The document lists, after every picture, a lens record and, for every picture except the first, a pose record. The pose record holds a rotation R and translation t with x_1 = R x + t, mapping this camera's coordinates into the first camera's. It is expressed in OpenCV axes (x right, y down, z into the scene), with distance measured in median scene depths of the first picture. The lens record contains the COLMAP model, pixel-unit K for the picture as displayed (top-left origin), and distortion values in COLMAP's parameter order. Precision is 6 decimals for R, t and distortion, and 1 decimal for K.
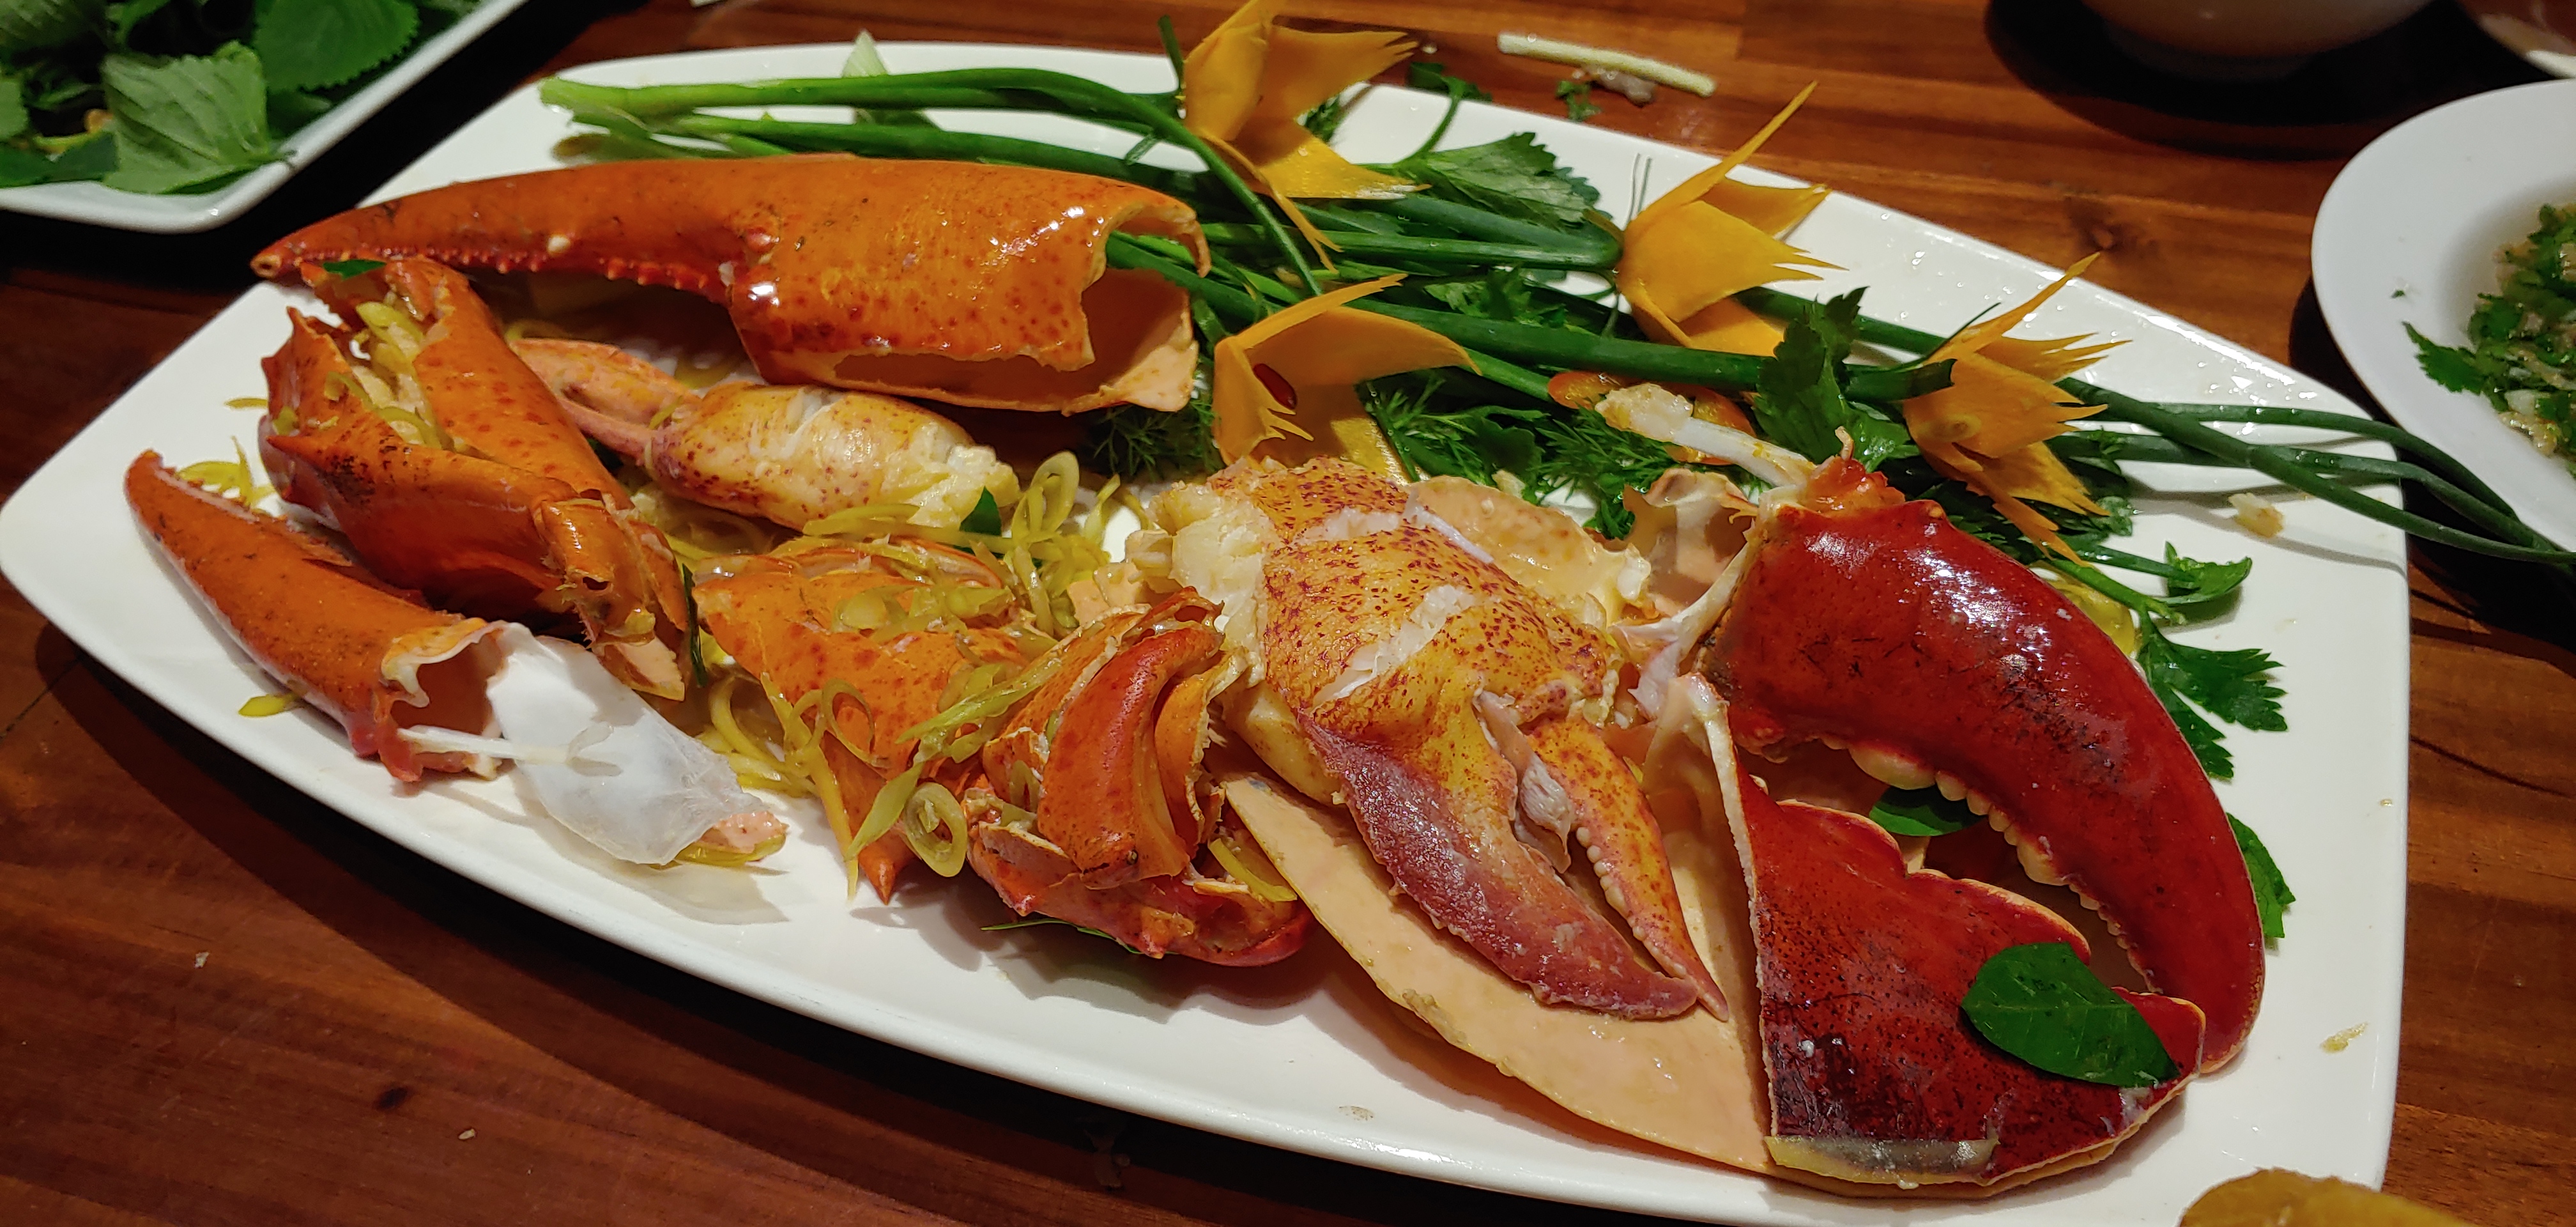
lens RADIAL K [[1906.1, 0, 1289.0], [0, 1906.1, 577.0], [0, 0, 1]] dist [-0.103565, -0.000203]
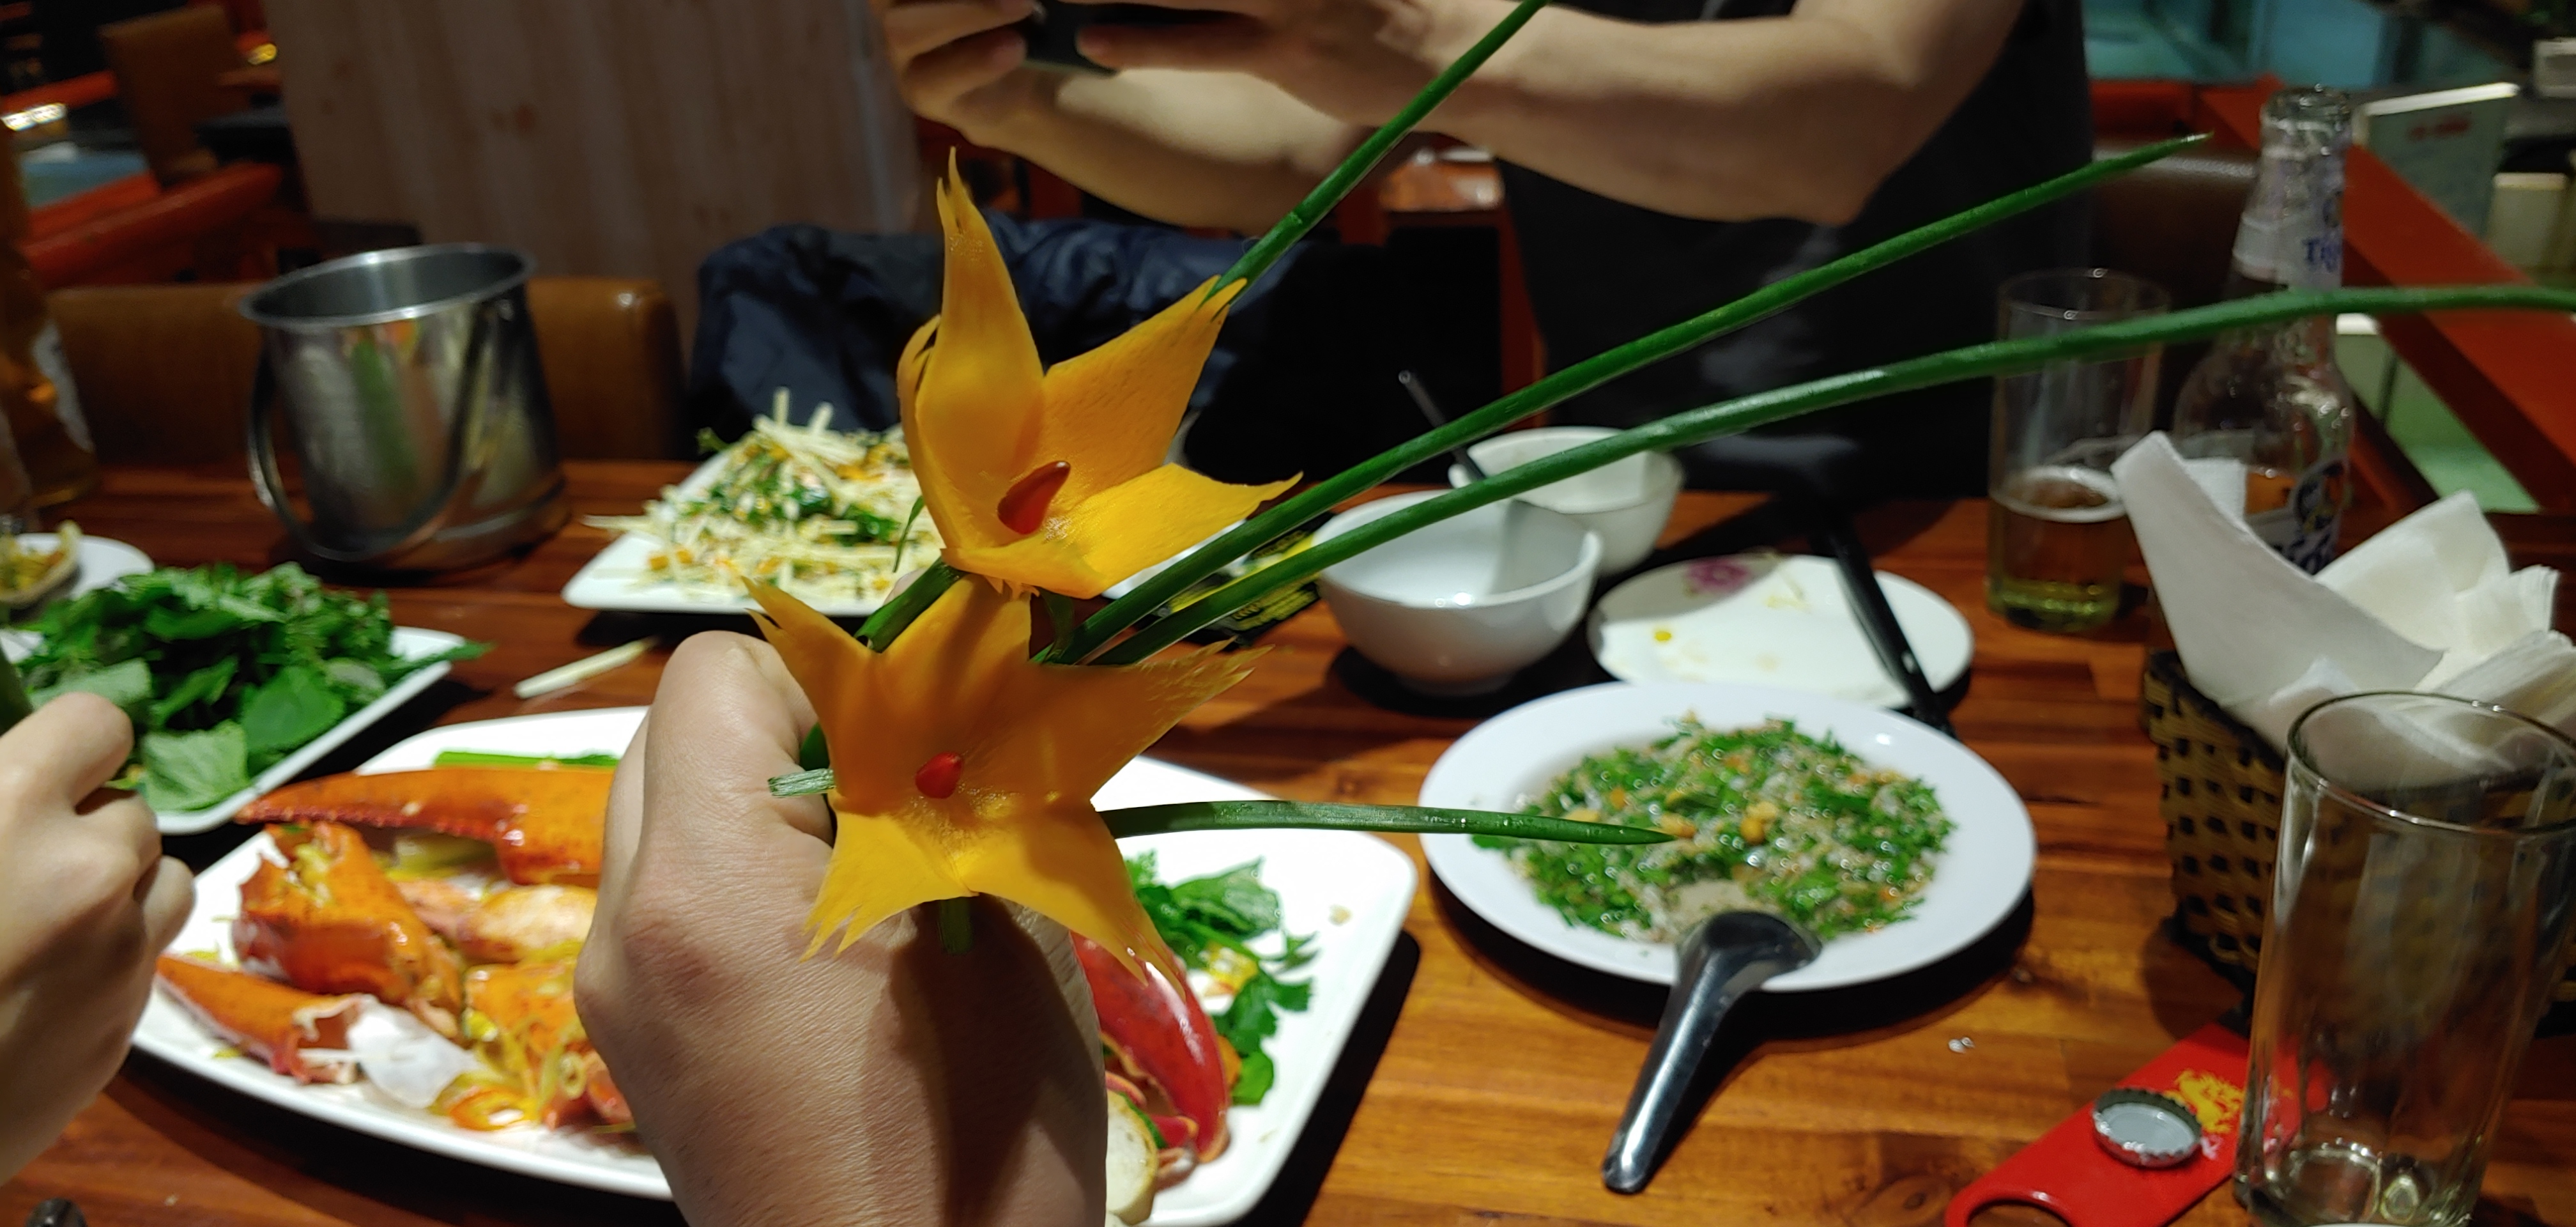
lens RADIAL K [[1930.9, 0, 1288.0], [0, 1930.9, 613.5], [0, 0, 1]] dist [0.084921, -0.194308]
pose [[0.998105, -0.050333, 0.035400, 0.472361], [0.059319, 0.939996, -0.335991, 0.369505], [-0.016364, 0.337454, 0.941200, -1.019439]]
